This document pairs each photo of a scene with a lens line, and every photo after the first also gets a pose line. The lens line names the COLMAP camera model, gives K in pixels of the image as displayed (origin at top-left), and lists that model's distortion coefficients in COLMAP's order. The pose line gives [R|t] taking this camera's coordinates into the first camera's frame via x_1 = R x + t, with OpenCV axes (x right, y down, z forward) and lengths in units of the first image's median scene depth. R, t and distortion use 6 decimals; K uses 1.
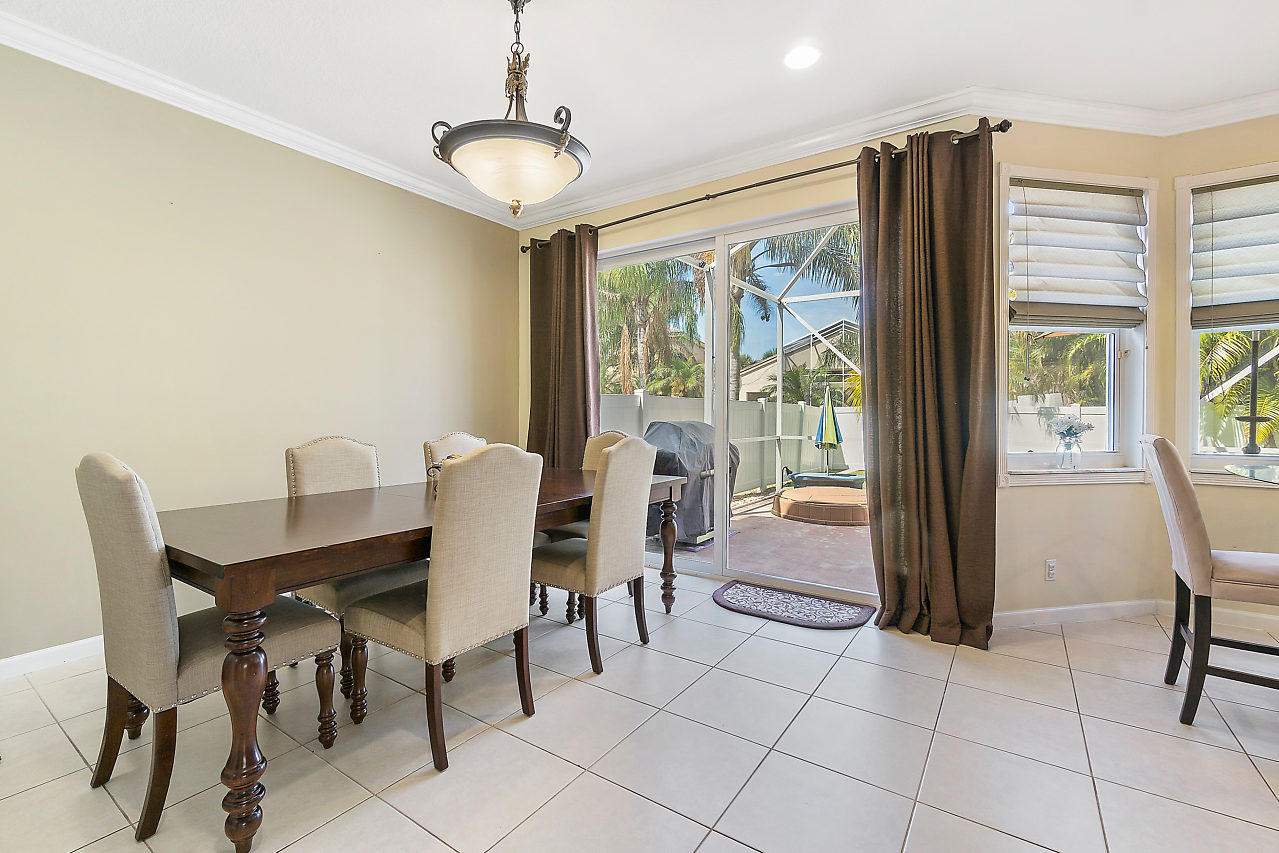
lens RADIAL K [[551.3, 0, 656.9], [0, 551.3, 419.9], [0, 0, 1]] dist [-0.000075, -0.000130]
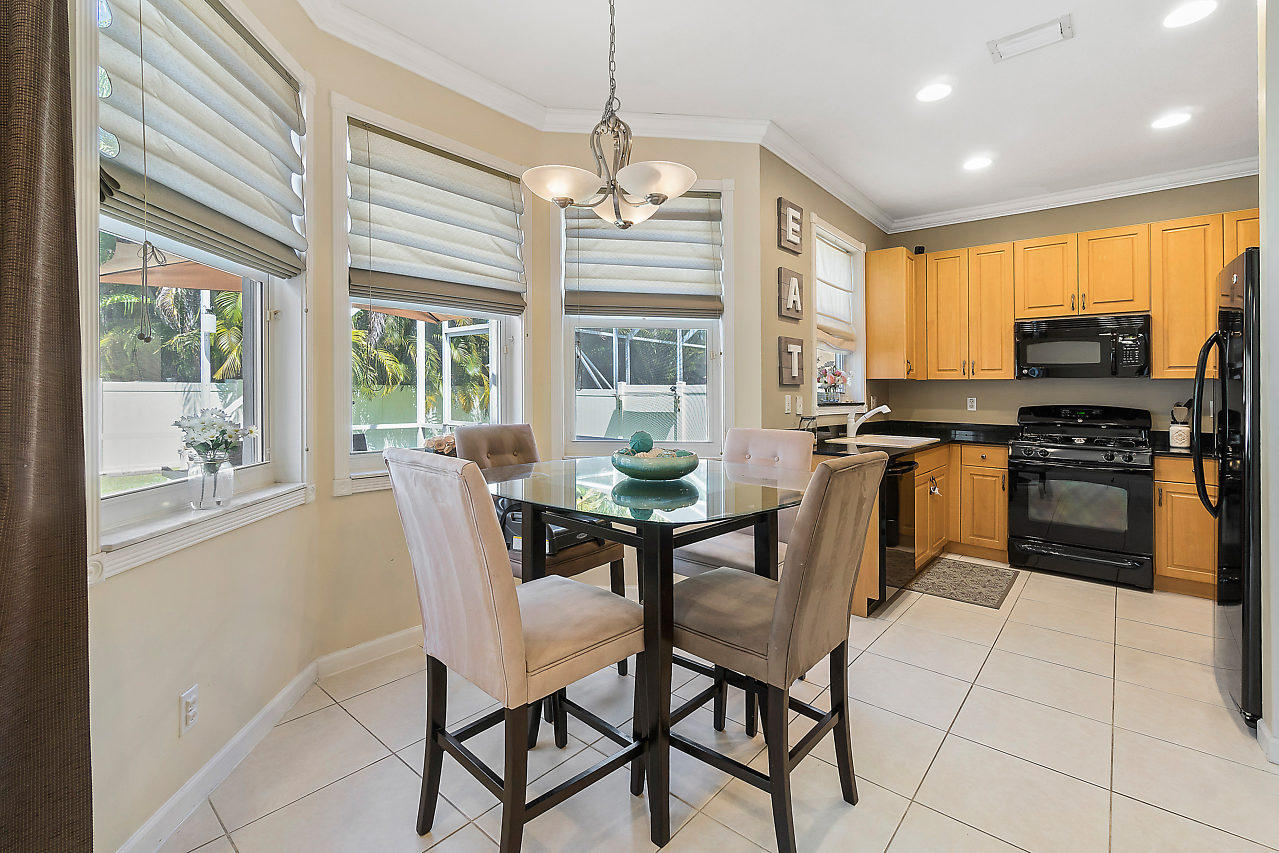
lens RADIAL K [[541.6, 0, 642.2], [0, 541.6, 395.0], [0, 0, 1]] dist [0.000300, -0.000006]
pose [[0.099097, -0.007087, 0.995052, 0.237749], [0.003494, 0.999971, 0.006774, -0.025821], [-0.995072, 0.002805, 0.099119, 0.496906]]
